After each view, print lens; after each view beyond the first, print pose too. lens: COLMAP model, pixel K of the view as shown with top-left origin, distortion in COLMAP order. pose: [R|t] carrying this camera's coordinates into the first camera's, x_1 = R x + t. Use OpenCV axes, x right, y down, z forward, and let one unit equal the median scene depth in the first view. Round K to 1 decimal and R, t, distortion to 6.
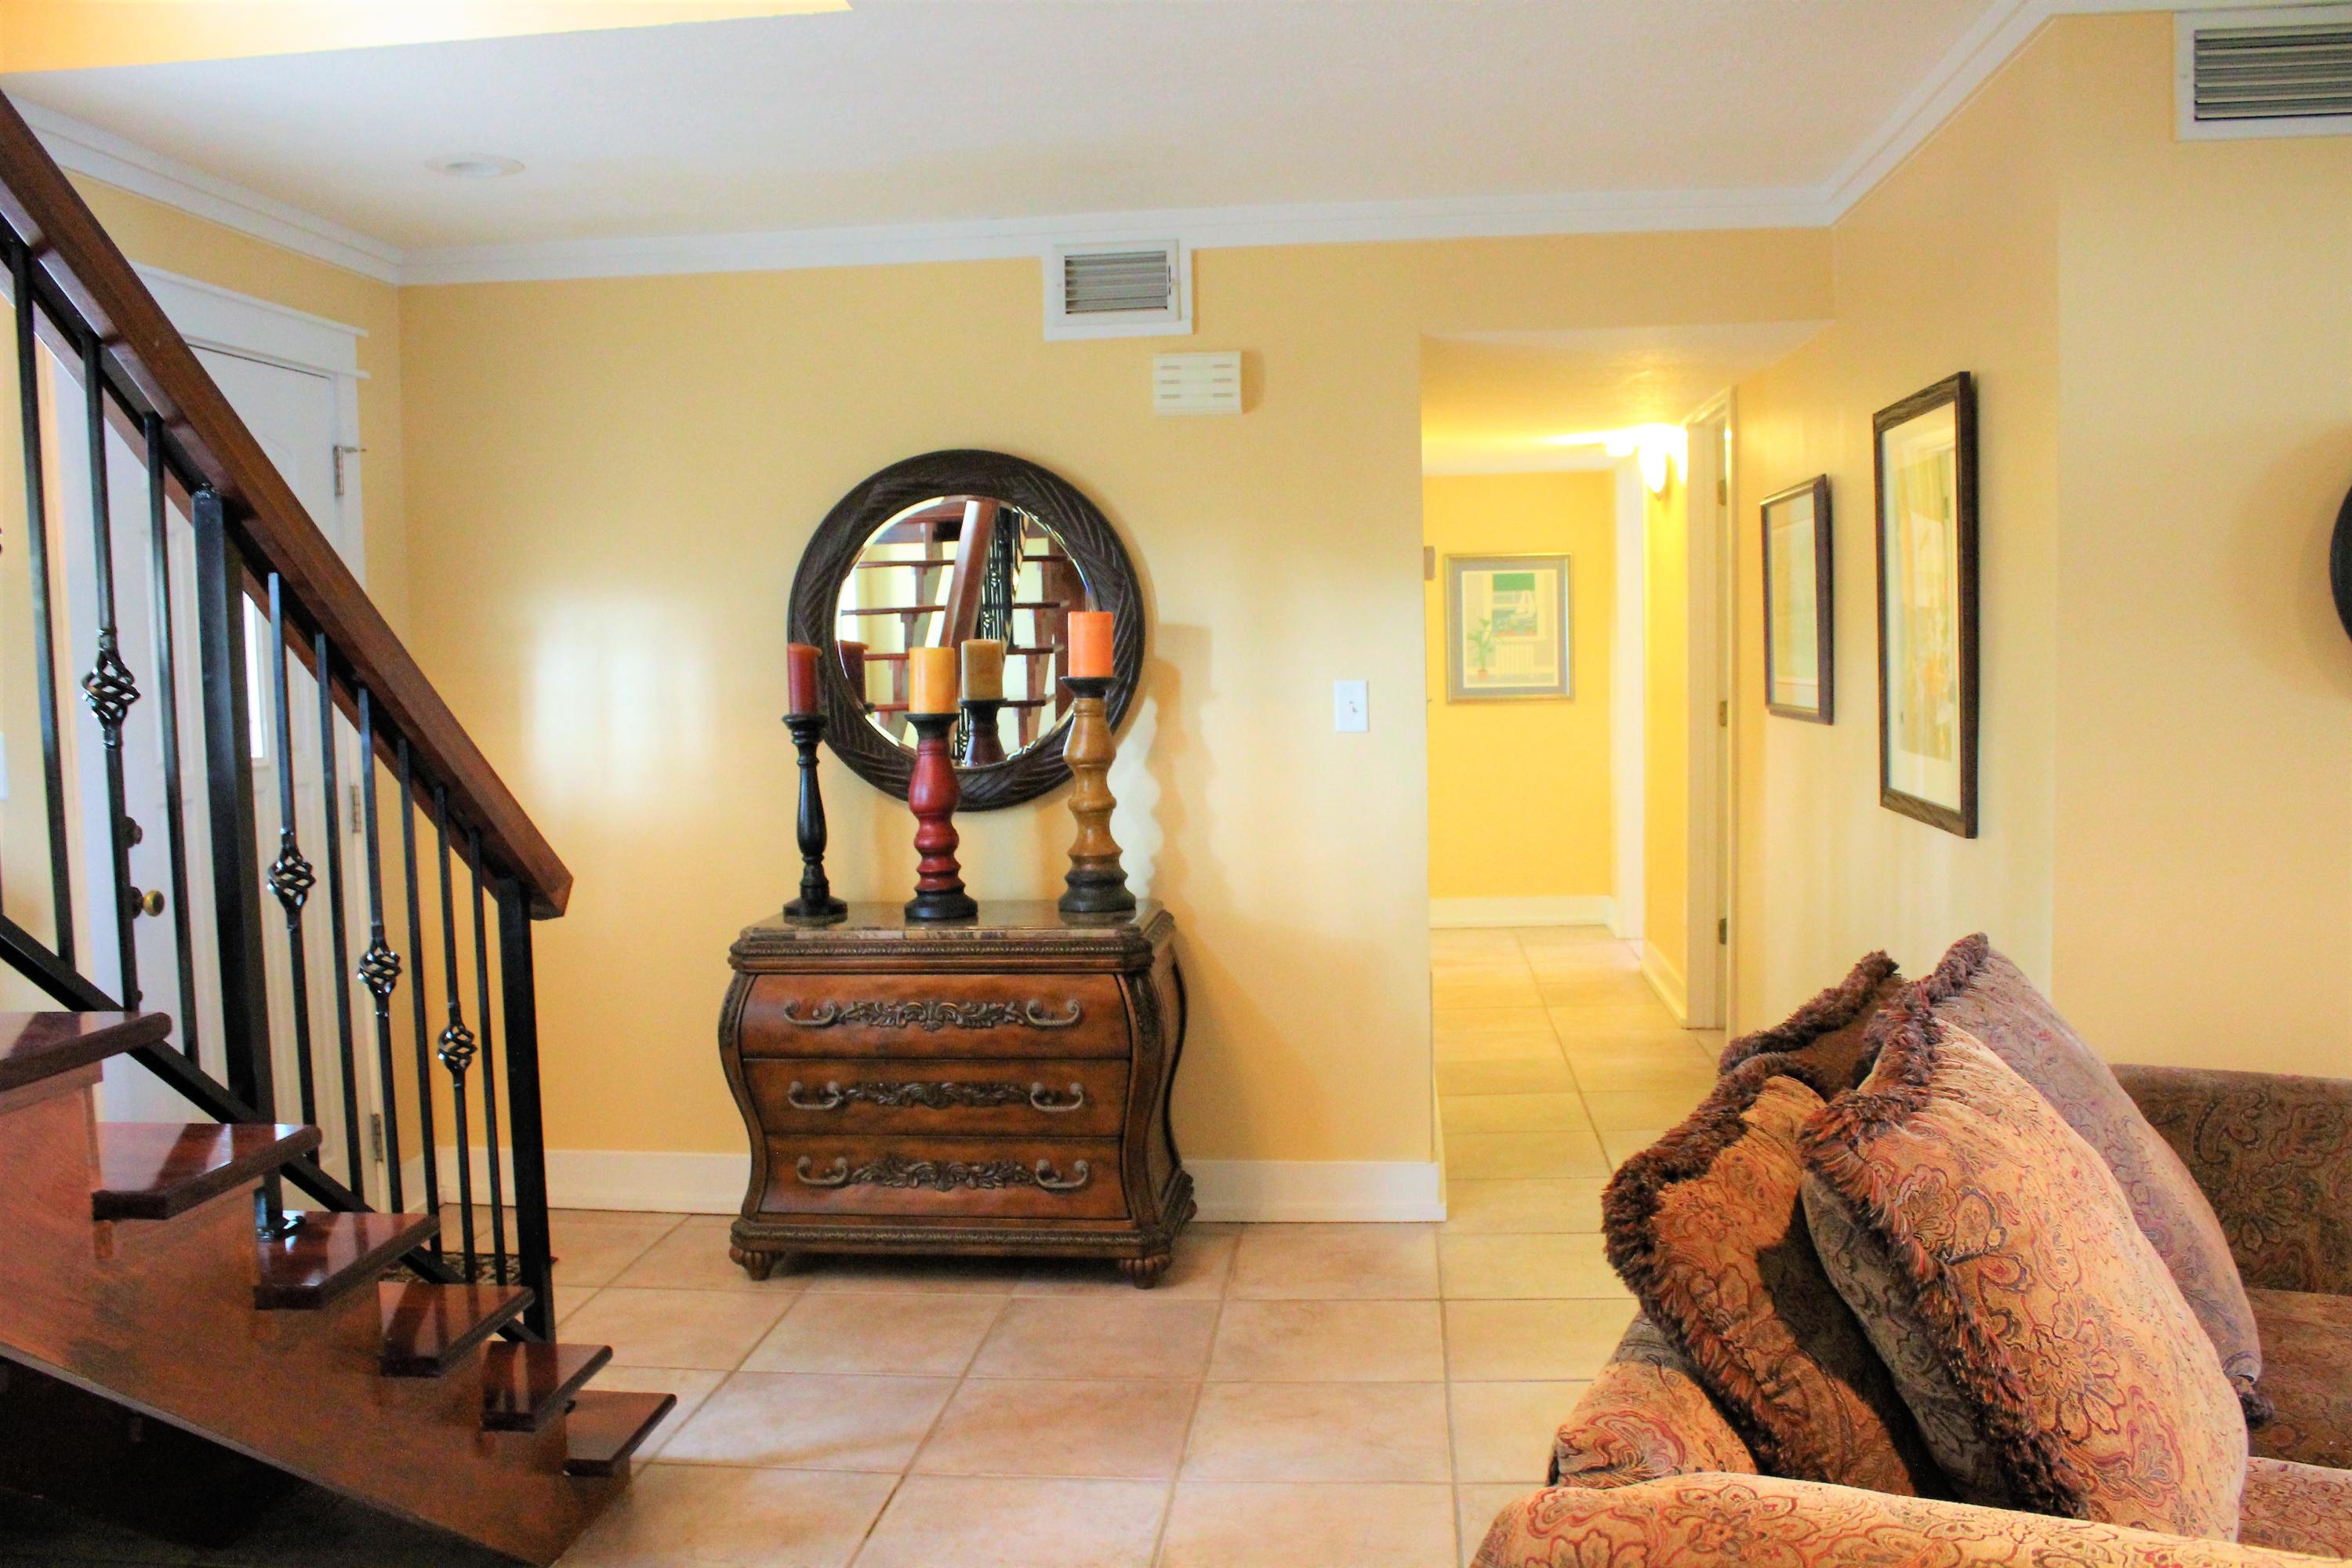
lens RADIAL K [[1947.9, 0, 1176.0], [0, 1947.9, 784.0], [0, 0, 1]] dist [-0.156581, 0.129121]
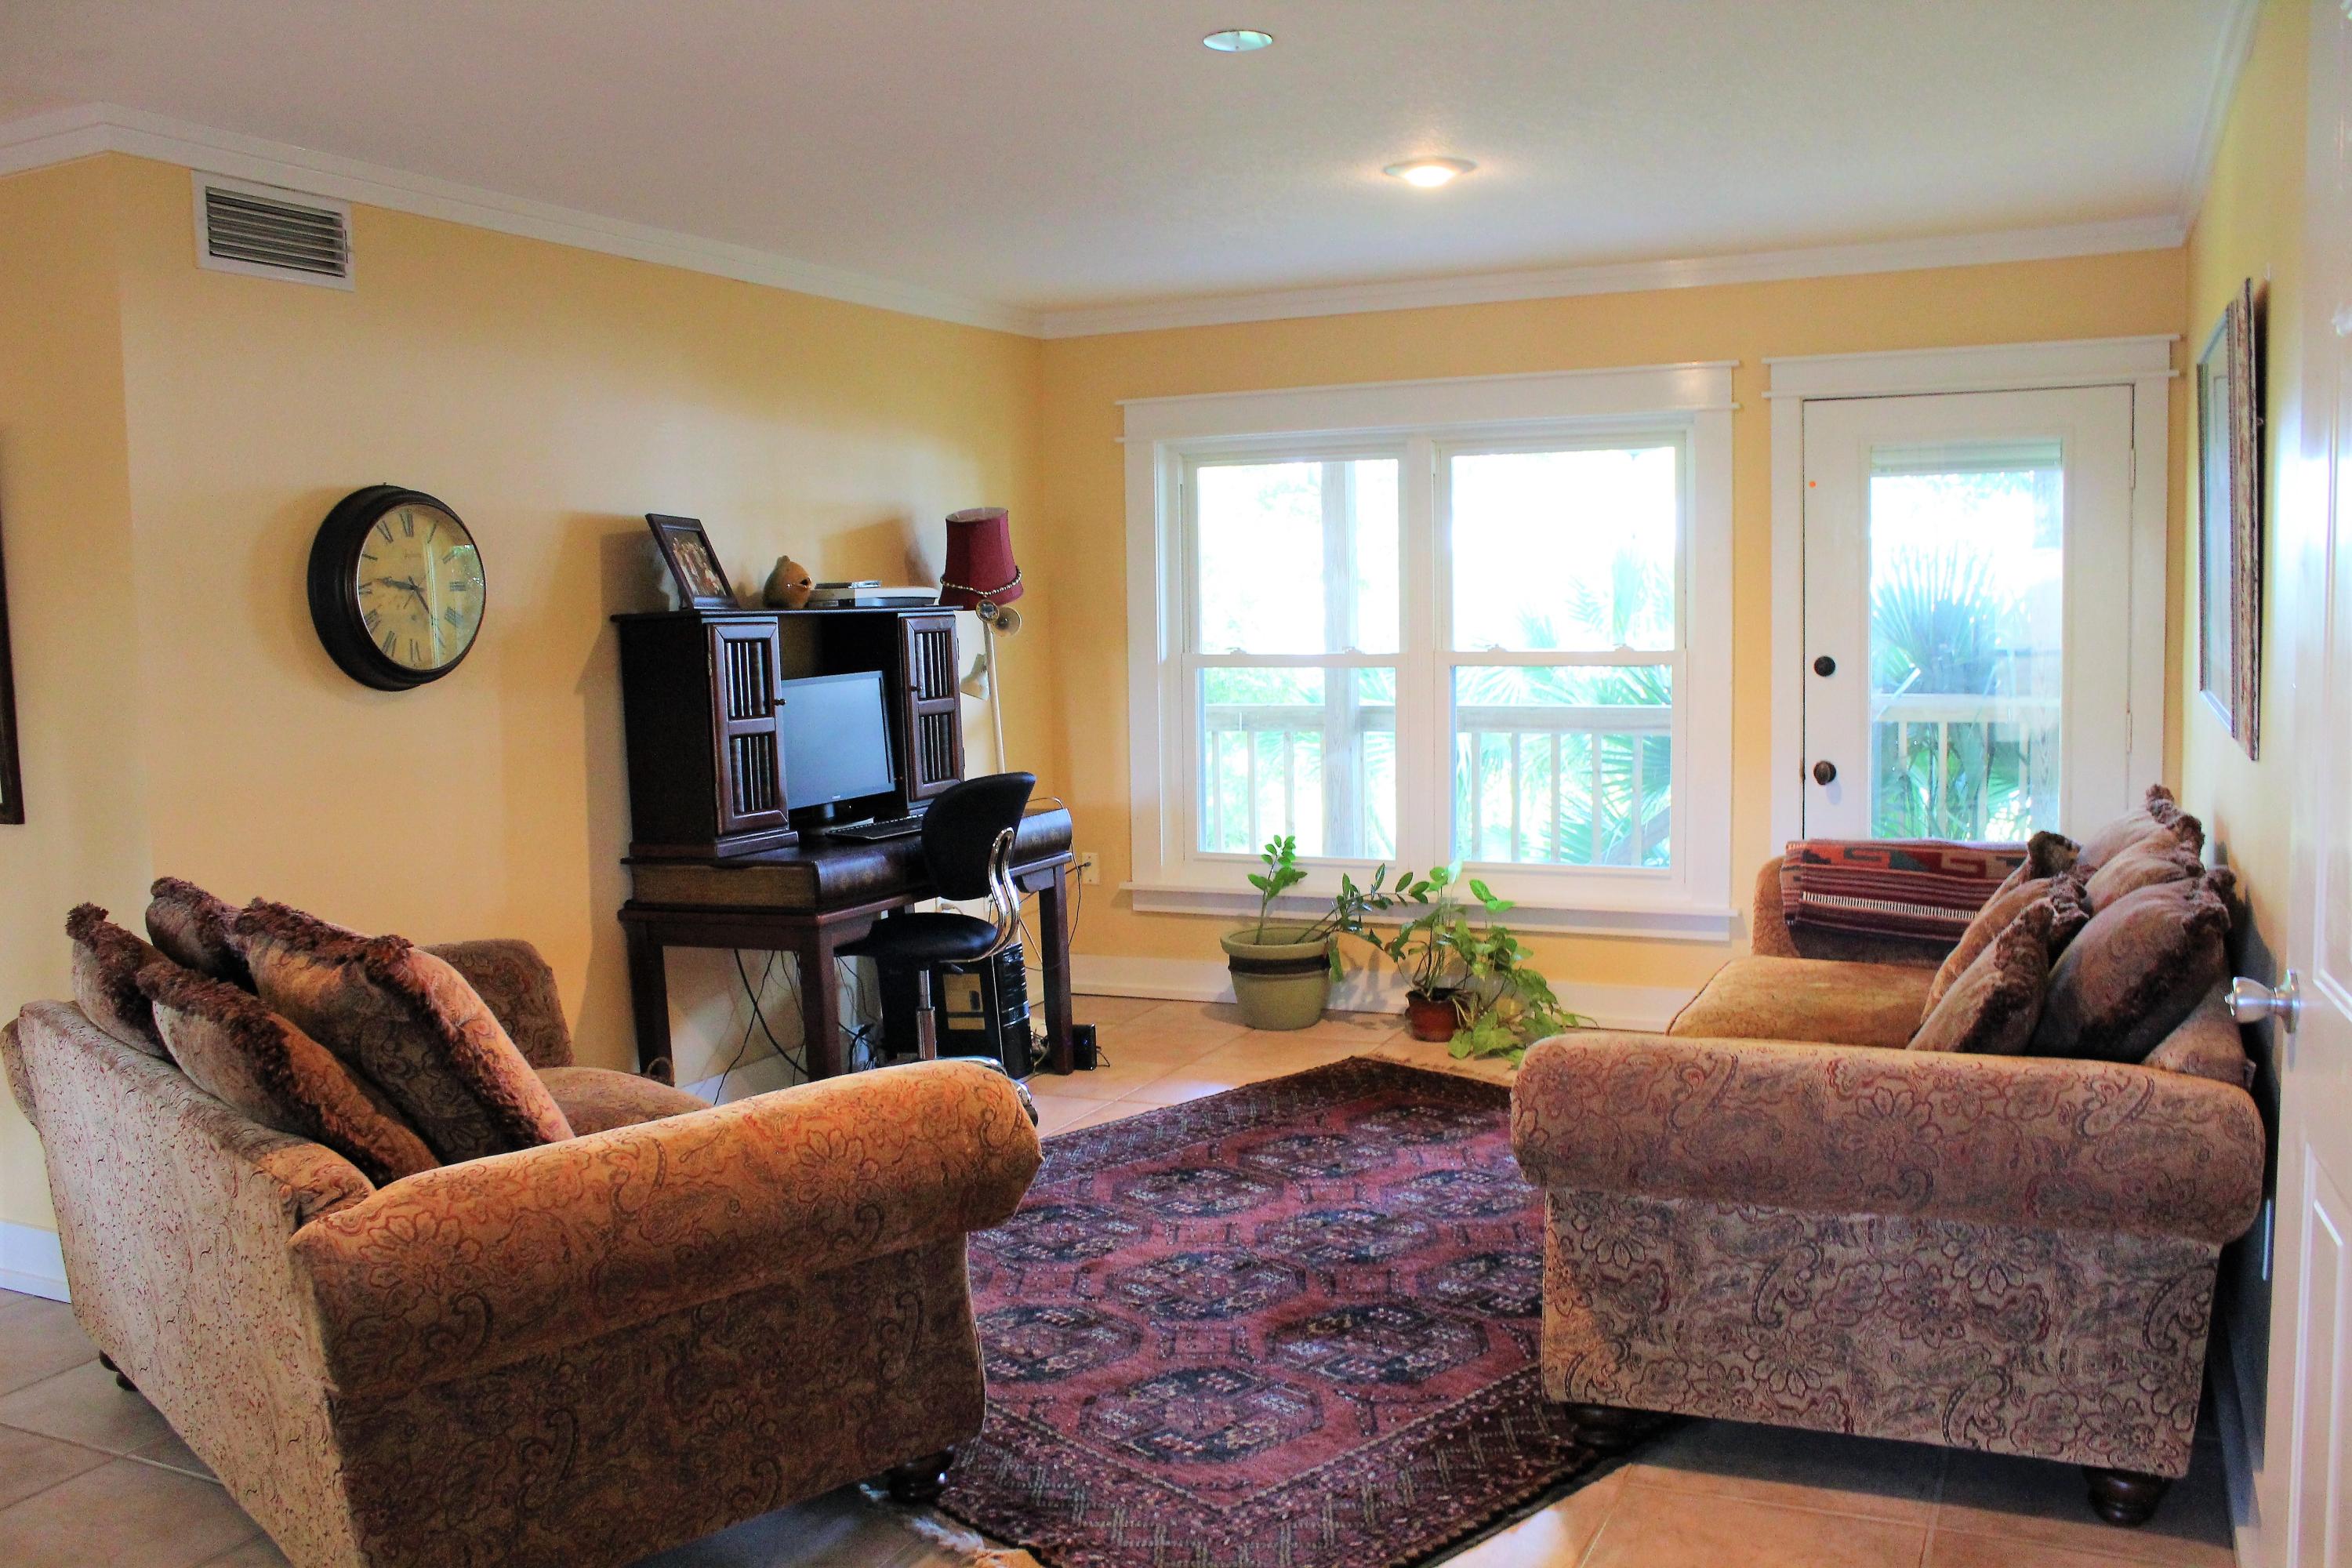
lens RADIAL K [[1947.9, 0, 1176.0], [0, 1947.9, 784.0], [0, 0, 1]] dist [-0.156581, 0.129121]
pose [[0.330876, -0.068090, 0.941214, -0.633419], [0.084769, 0.995506, 0.042218, 0.024332], [-0.939859, 0.065817, 0.335161, -0.080541]]
